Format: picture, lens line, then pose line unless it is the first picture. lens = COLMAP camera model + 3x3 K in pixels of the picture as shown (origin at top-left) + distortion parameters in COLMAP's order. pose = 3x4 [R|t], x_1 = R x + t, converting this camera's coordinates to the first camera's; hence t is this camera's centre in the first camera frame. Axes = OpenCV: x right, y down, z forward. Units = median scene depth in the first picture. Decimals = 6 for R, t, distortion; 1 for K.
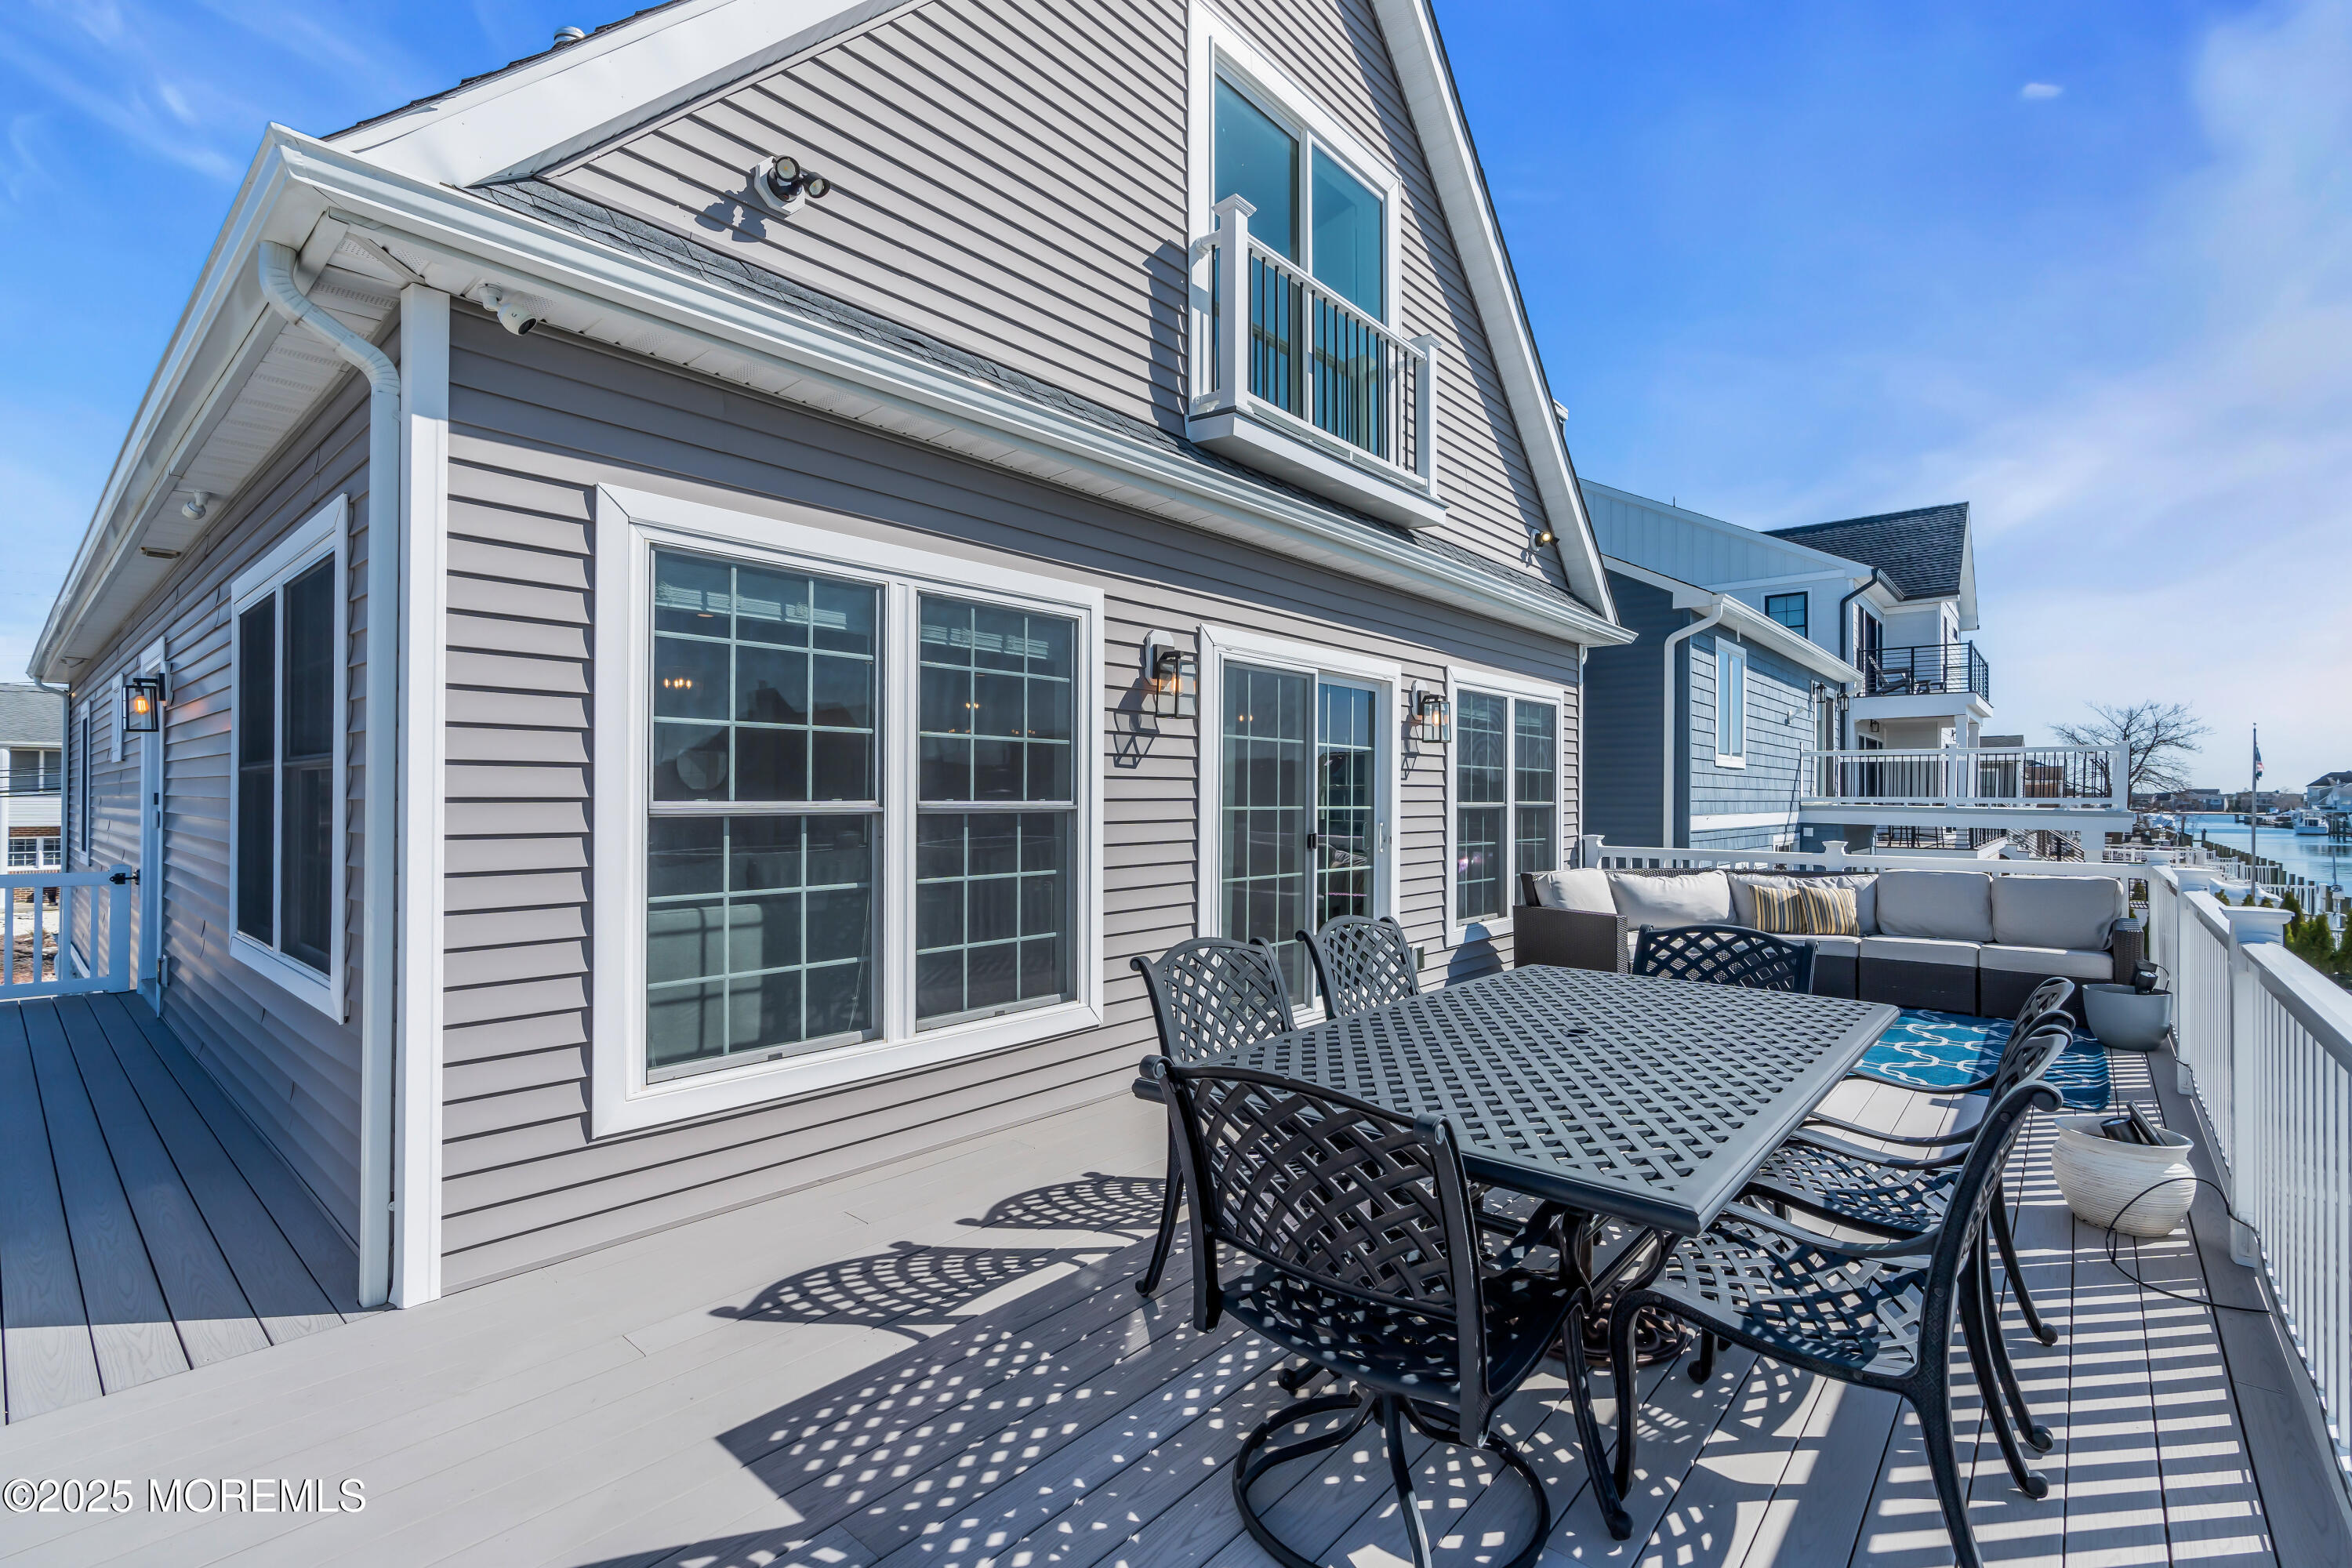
lens RADIAL K [[1061.2, 0, 1195.7], [0, 1061.2, 819.5], [0, 0, 1]] dist [0.000722, 0.000062]
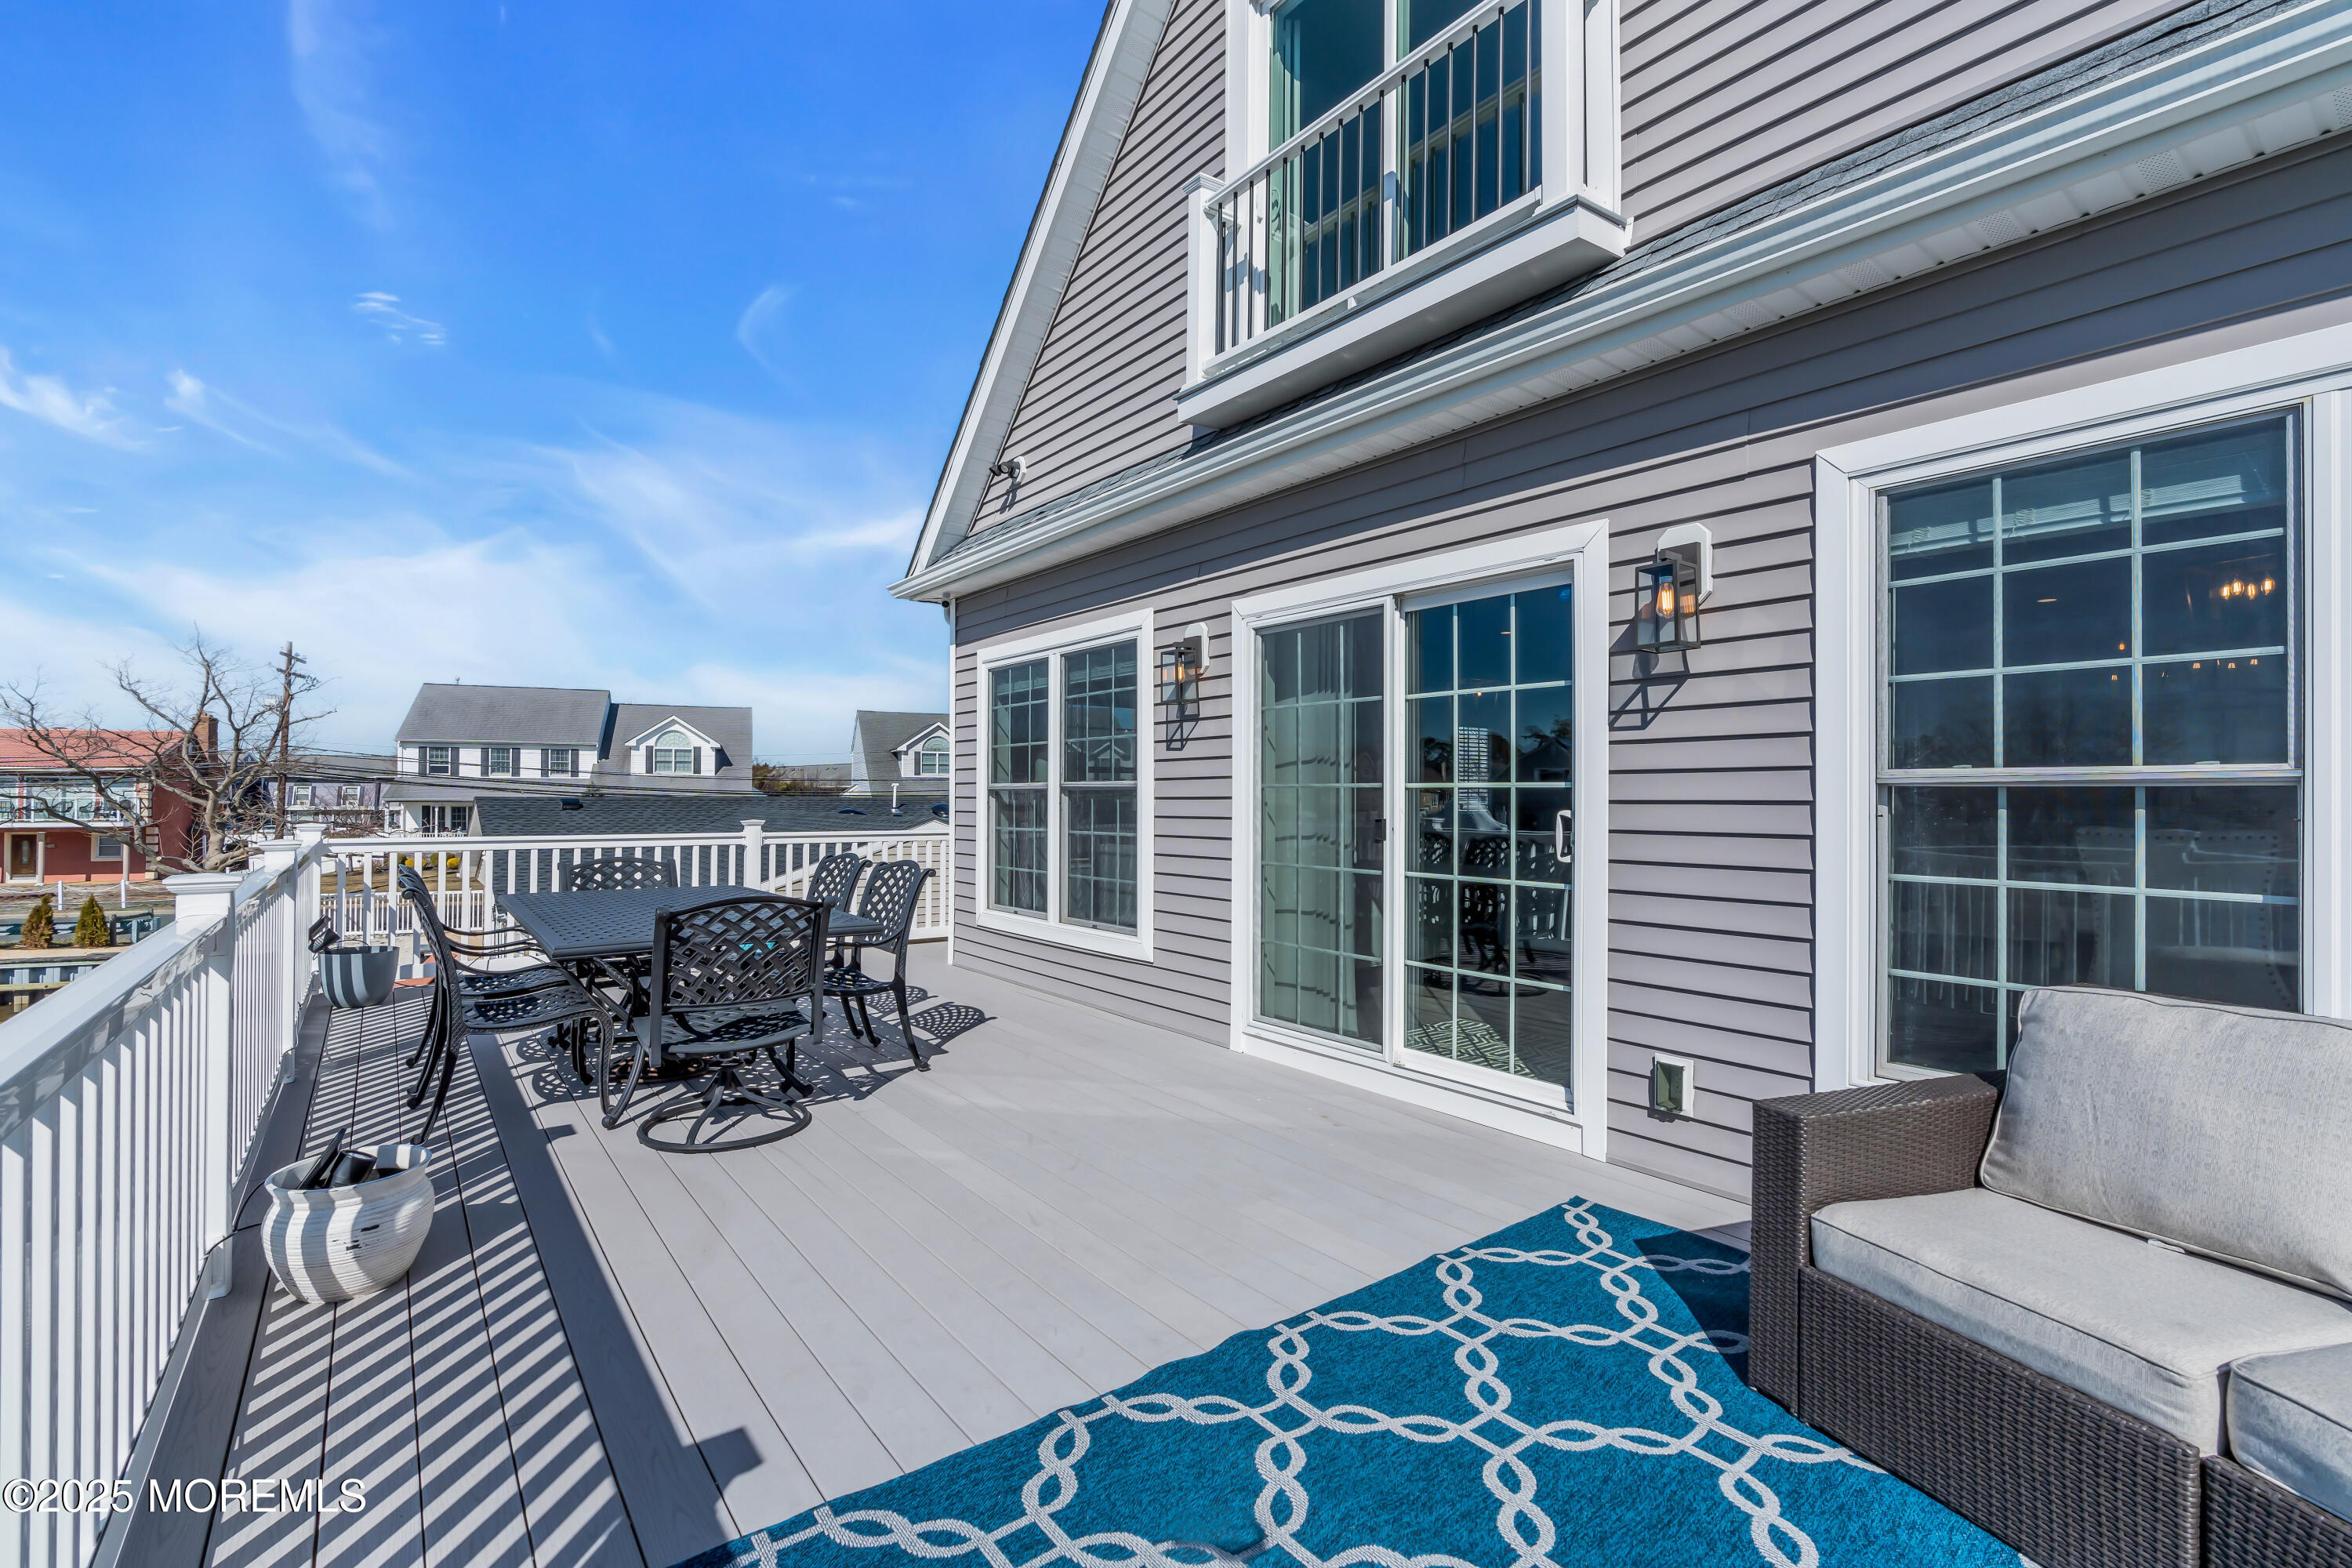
lens RADIAL K [[1043.3, 0, 1185.5], [0, 1043.3, 773.7], [0, 0, 1]] dist [-0.003053, 0.000763]
pose [[-0.204639, -0.001408, -0.978837, 0.692641], [-0.001788, 0.999998, -0.001065, -0.015216], [0.978836, 0.001532, -0.204641, 0.823429]]
